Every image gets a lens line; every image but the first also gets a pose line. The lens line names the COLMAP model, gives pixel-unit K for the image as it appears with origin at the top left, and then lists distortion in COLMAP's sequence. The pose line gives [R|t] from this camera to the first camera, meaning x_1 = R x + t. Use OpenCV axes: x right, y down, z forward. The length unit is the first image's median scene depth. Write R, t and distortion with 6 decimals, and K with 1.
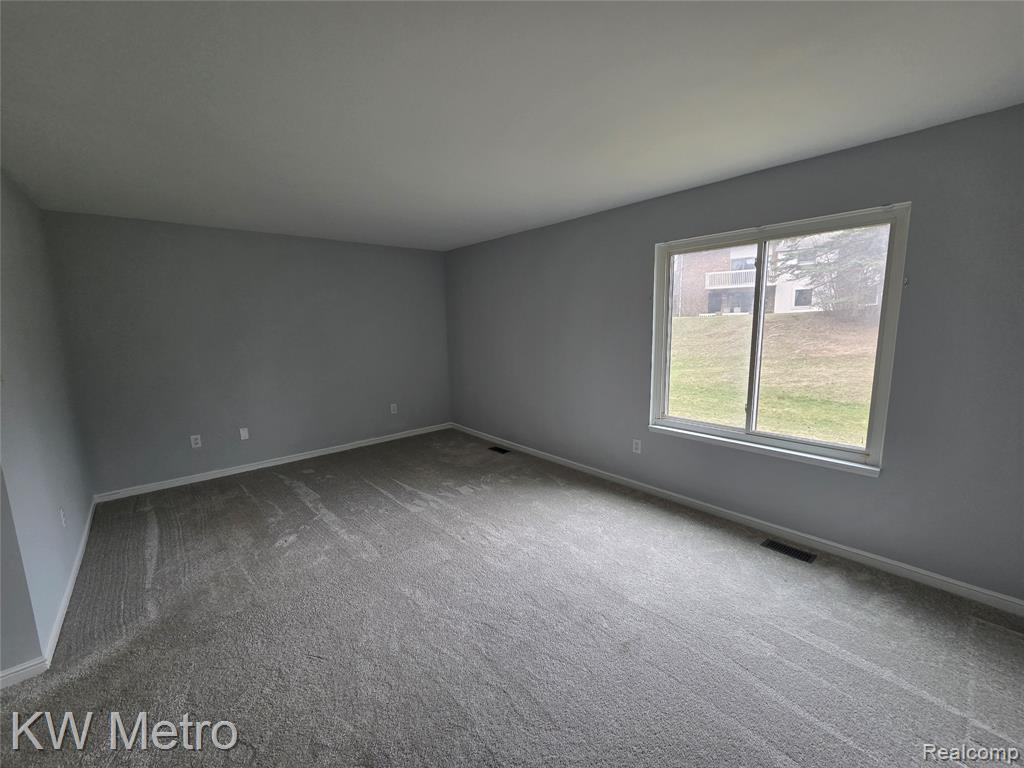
lens RADIAL K [[416.0, 0, 512.2], [0, 416.0, 384.7], [0, 0, 1]] dist [0.001133, 0.000106]
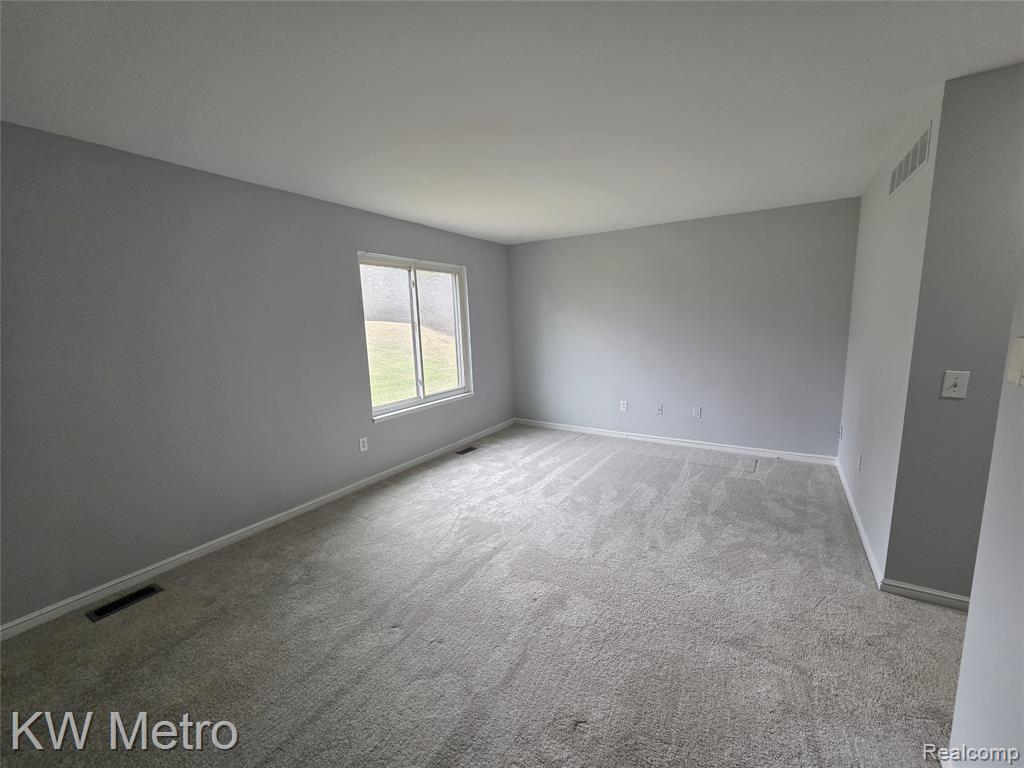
lens RADIAL K [[416.0, 0, 513.0], [0, 416.0, 386.6], [0, 0, 1]] dist [0.001133, 0.000106]
pose [[-0.279413, -0.129582, 0.951387, -0.897545], [0.177803, 0.966732, 0.183891, -0.133705], [-0.943565, 0.220541, -0.247077, 1.027738]]
